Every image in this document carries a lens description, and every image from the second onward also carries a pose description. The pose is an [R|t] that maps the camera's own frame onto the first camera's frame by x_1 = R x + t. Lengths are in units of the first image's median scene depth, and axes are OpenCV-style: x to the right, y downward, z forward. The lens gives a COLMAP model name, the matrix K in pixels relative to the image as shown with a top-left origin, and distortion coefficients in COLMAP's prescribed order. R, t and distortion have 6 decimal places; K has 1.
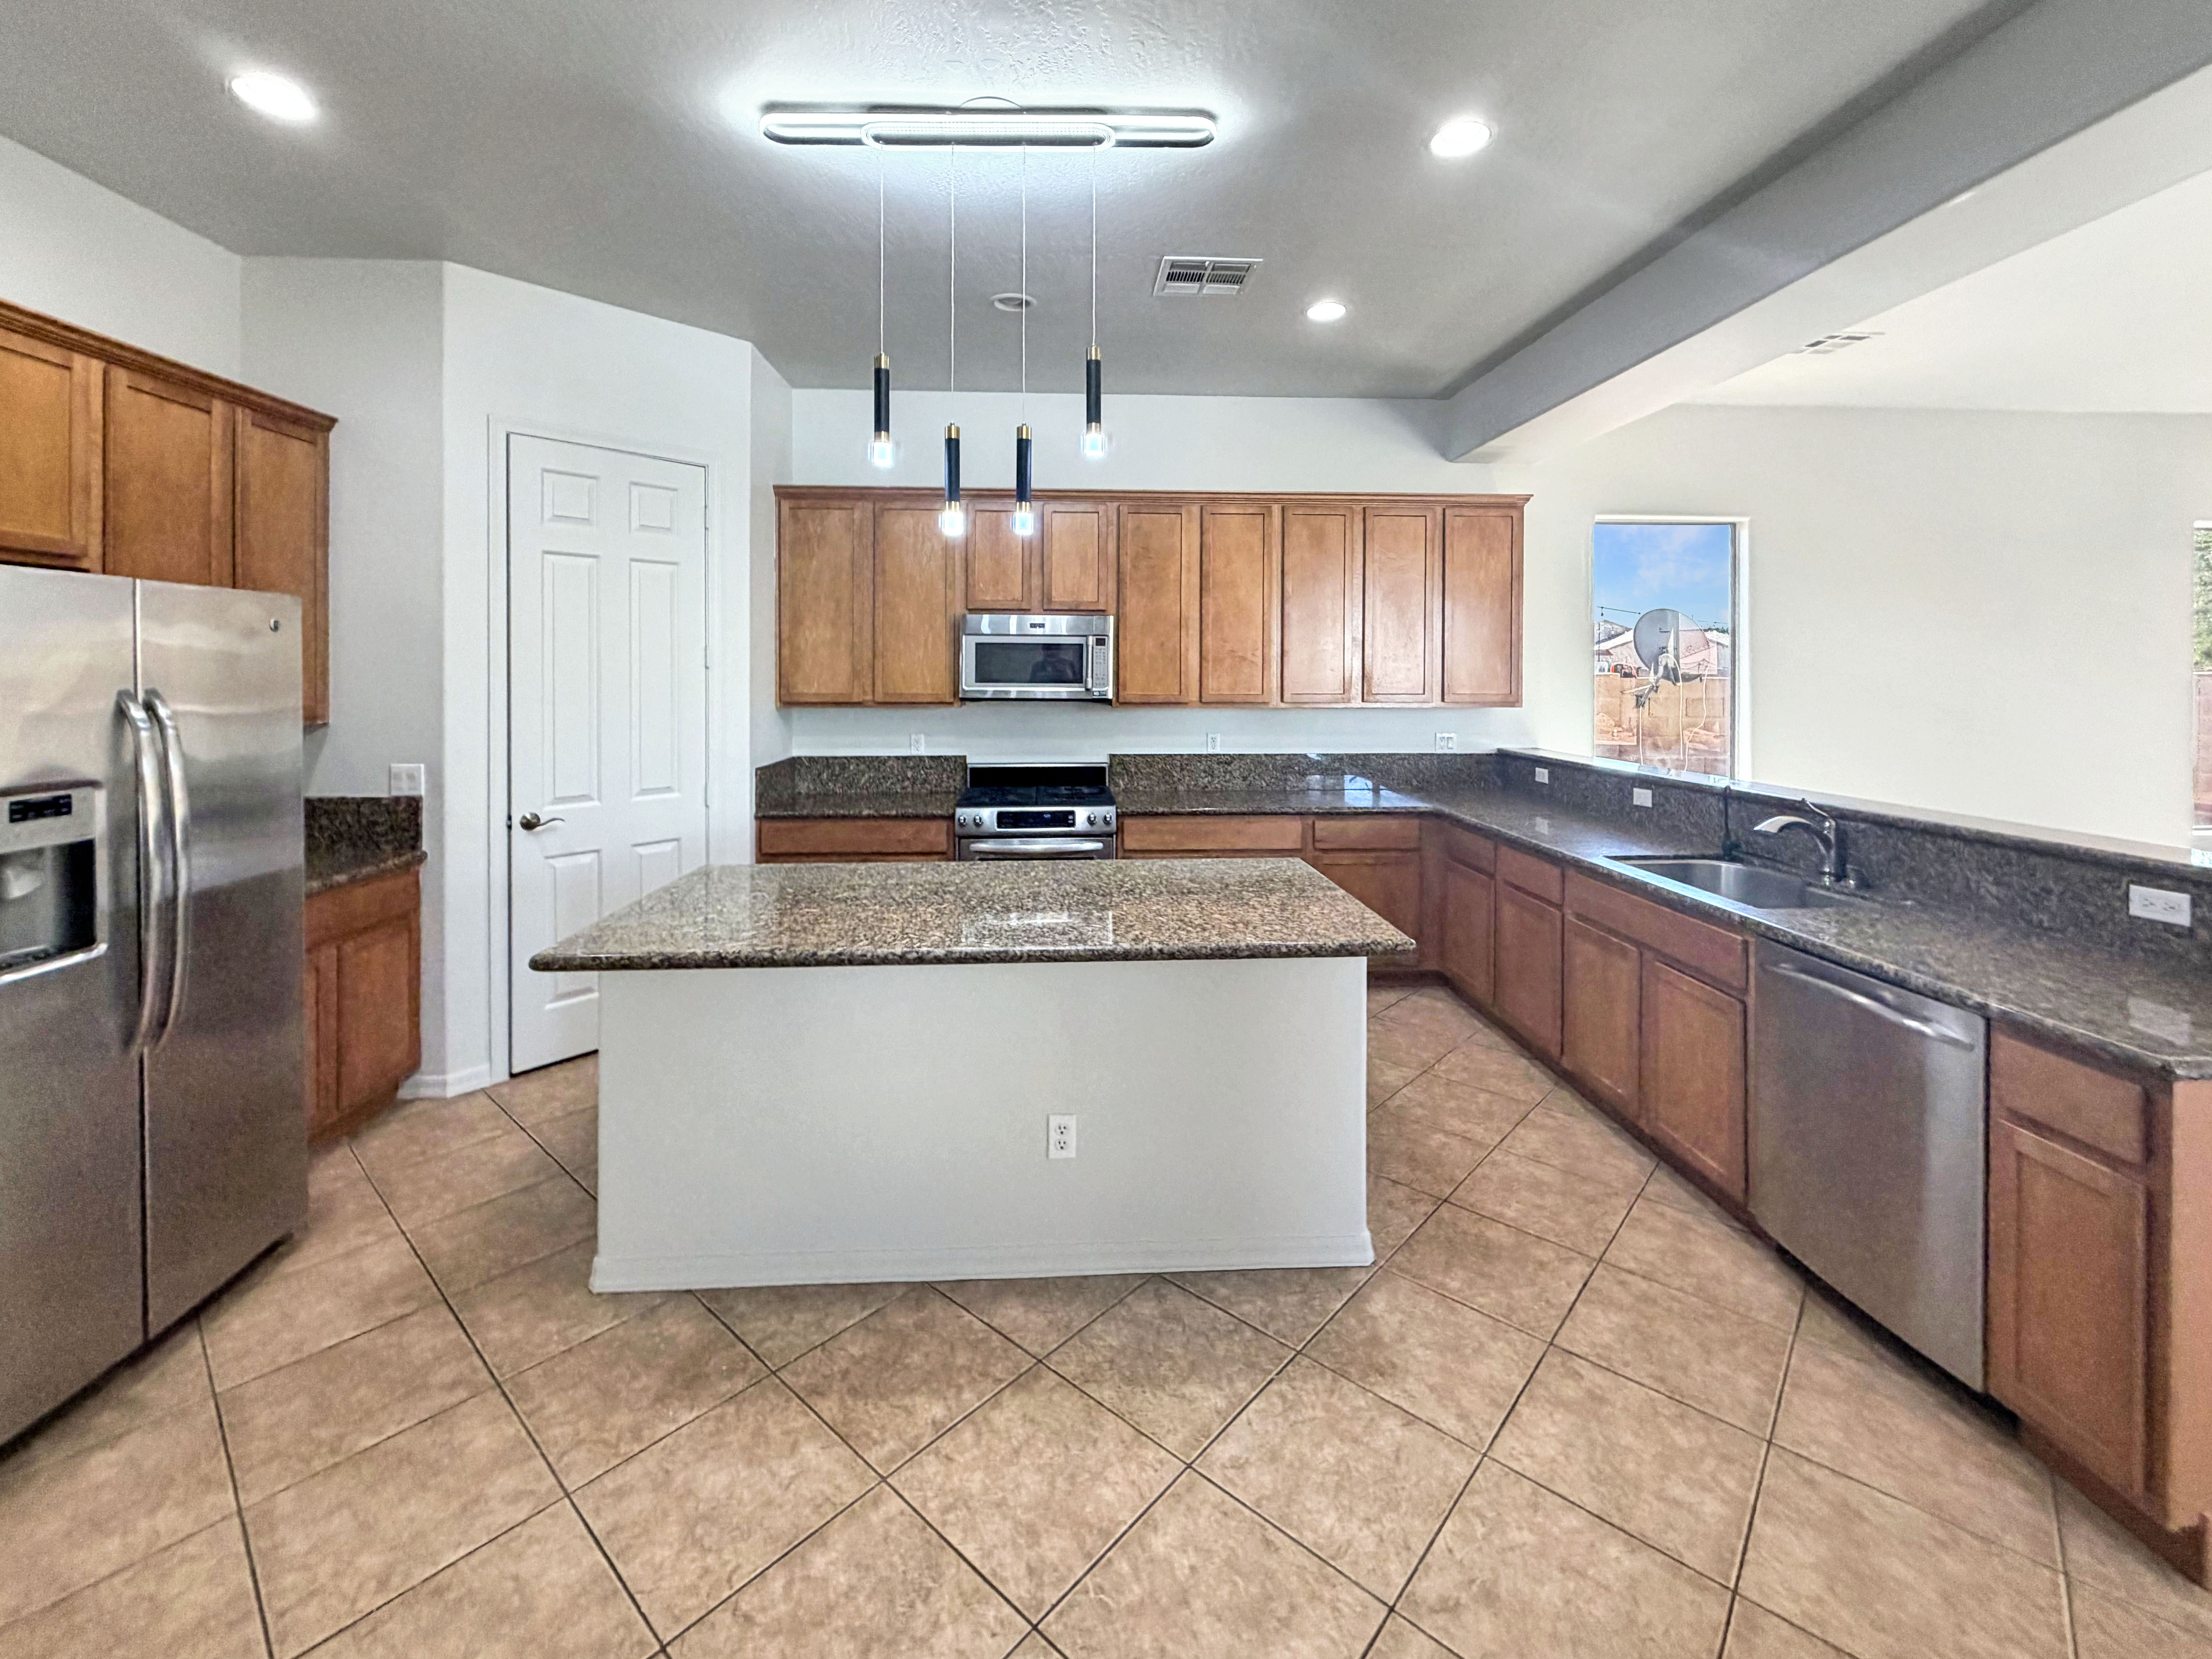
lens RADIAL K [[958.9, 0, 1106.5], [0, 958.9, 790.5], [0, 0, 1]] dist [-0.001169, -0.000038]
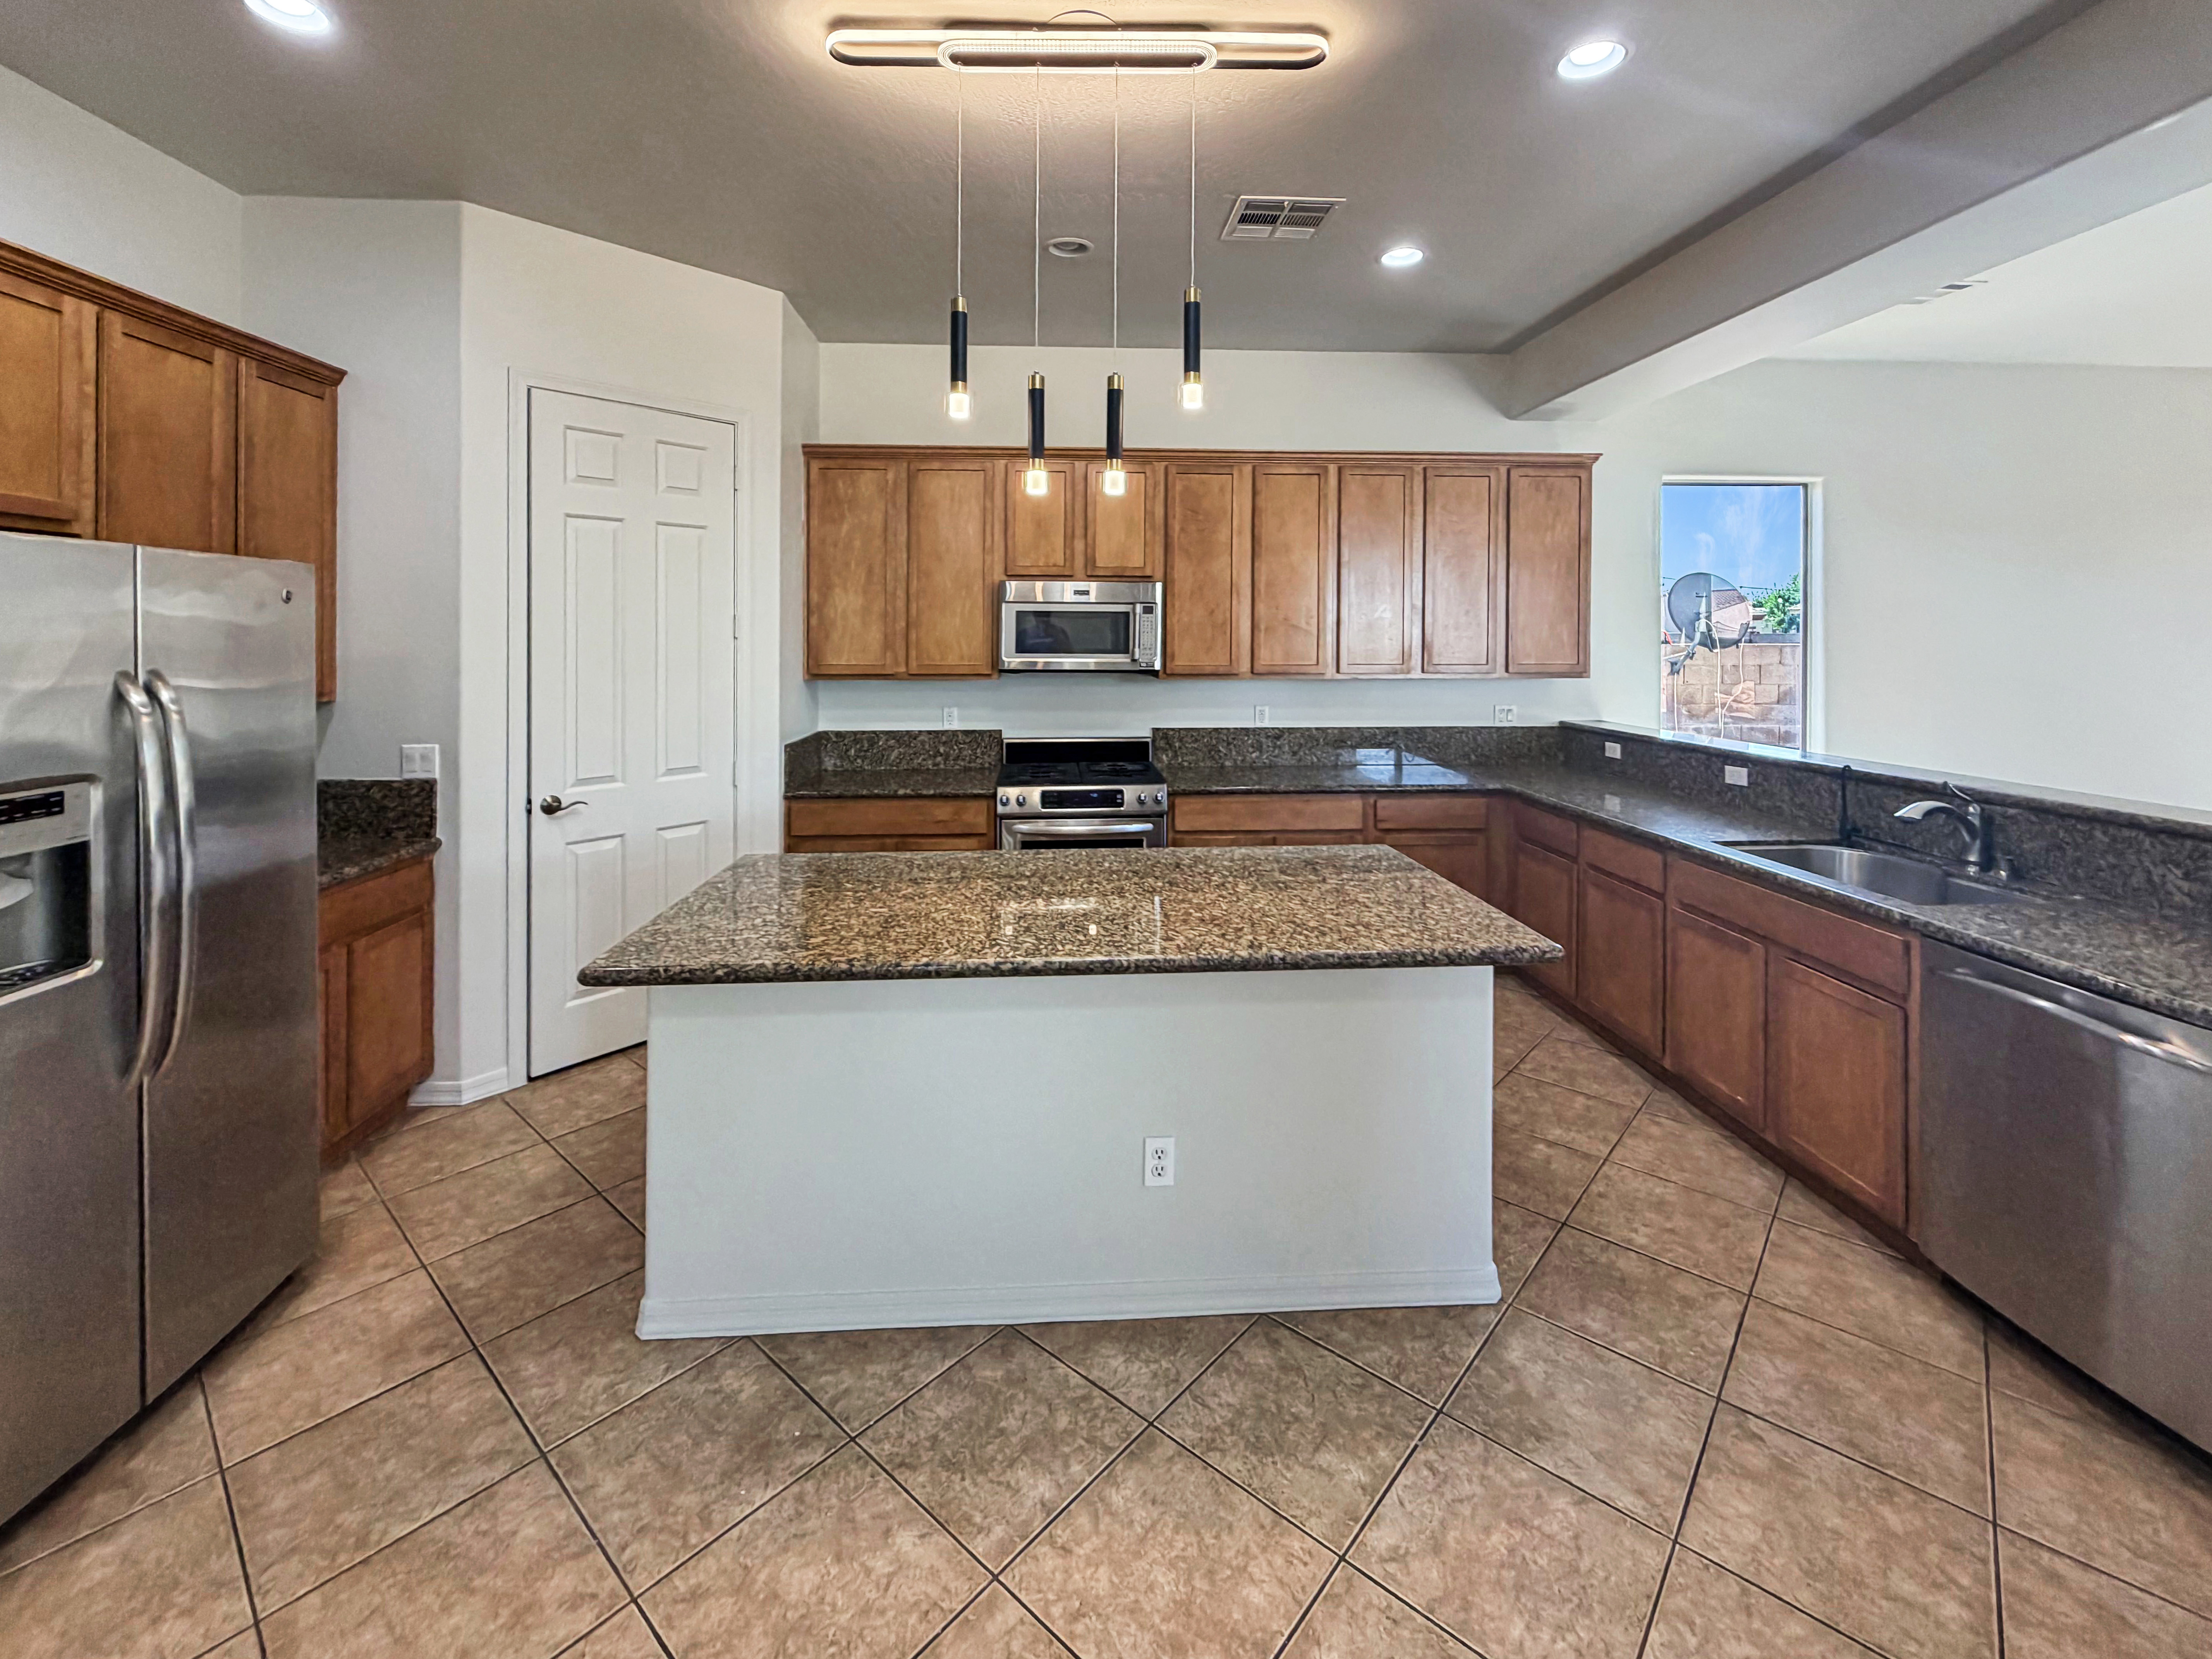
lens RADIAL K [[968.0, 0, 1094.5], [0, 968.0, 750.1], [0, 0, 1]] dist [-0.000376, -0.000073]
pose [[0.999998, -0.001600, 0.001015, -0.105543], [0.001606, 0.999981, -0.005972, -0.020238], [-0.001006, 0.005974, 0.999982, 0.086406]]
